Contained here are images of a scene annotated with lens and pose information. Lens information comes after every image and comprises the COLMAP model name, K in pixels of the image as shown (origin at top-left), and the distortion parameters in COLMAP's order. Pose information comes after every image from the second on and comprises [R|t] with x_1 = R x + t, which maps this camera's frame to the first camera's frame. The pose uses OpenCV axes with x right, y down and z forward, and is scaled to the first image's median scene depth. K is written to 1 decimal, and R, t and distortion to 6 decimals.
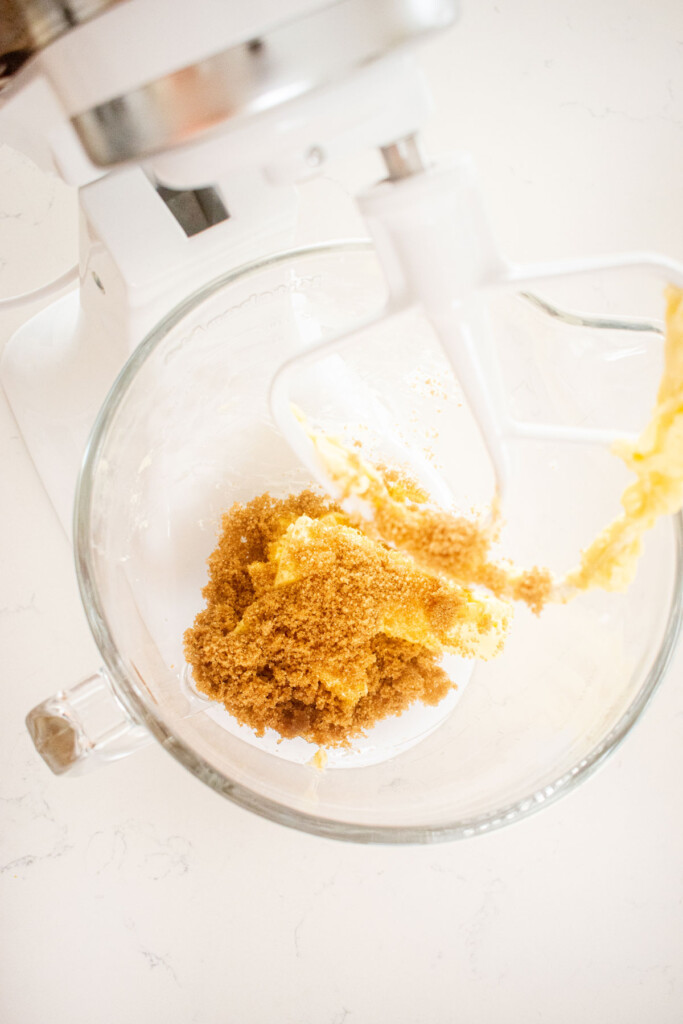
lens RADIAL K [[989.1, 0, 337.2], [0, 989.1, 517.5], [0, 0, 1]] dist [-0.082891, -0.013289]
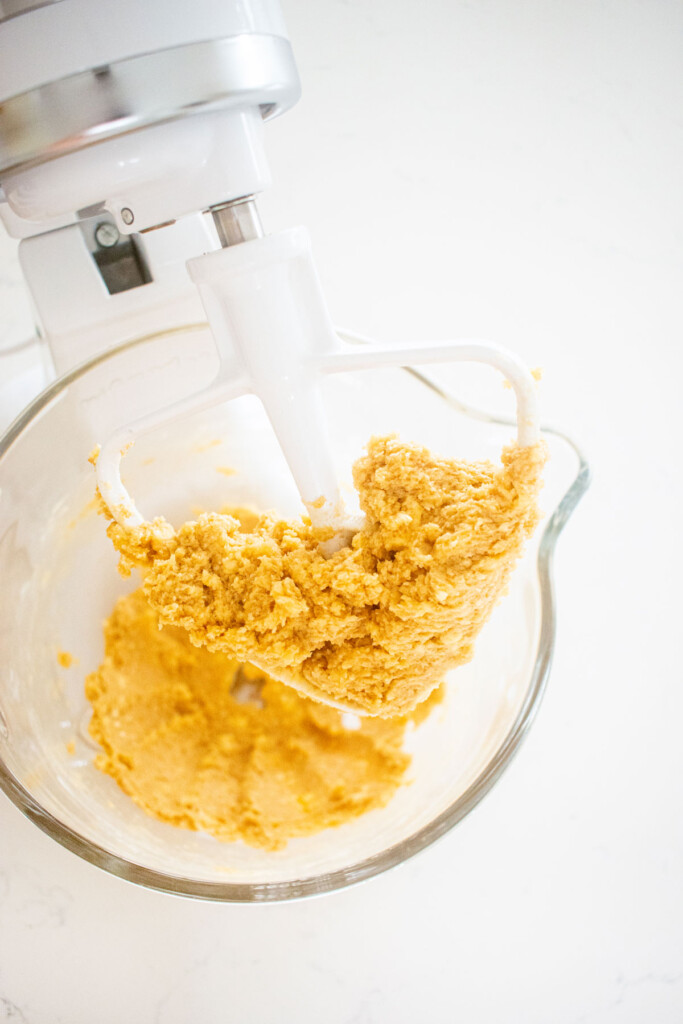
lens RADIAL K [[981.7, 0, 341.5], [0, 981.7, 512.0], [0, 0, 1]] dist [-0.088002, 0.011689]
pose [[0.988001, 0.124046, -0.092013, 0.168983], [-0.135477, 0.982128, -0.130657, 0.040229], [0.074161, 0.141555, 0.987149, -0.001900]]
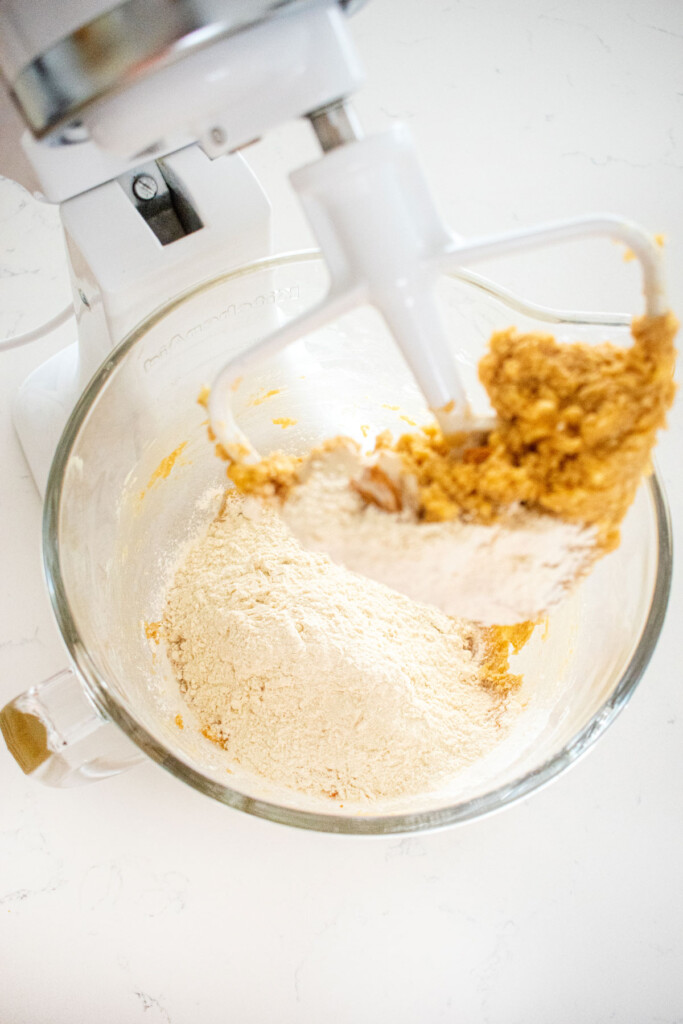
lens RADIAL K [[987.5, 0, 341.5], [0, 987.5, 512.0], [0, 0, 1]] dist [-0.082392, -0.006777]
pose [[0.998009, -0.020050, -0.059805, 0.069548], [0.013148, 0.993436, -0.113633, 0.085894], [0.061691, 0.112620, 0.991721, 0.010431]]
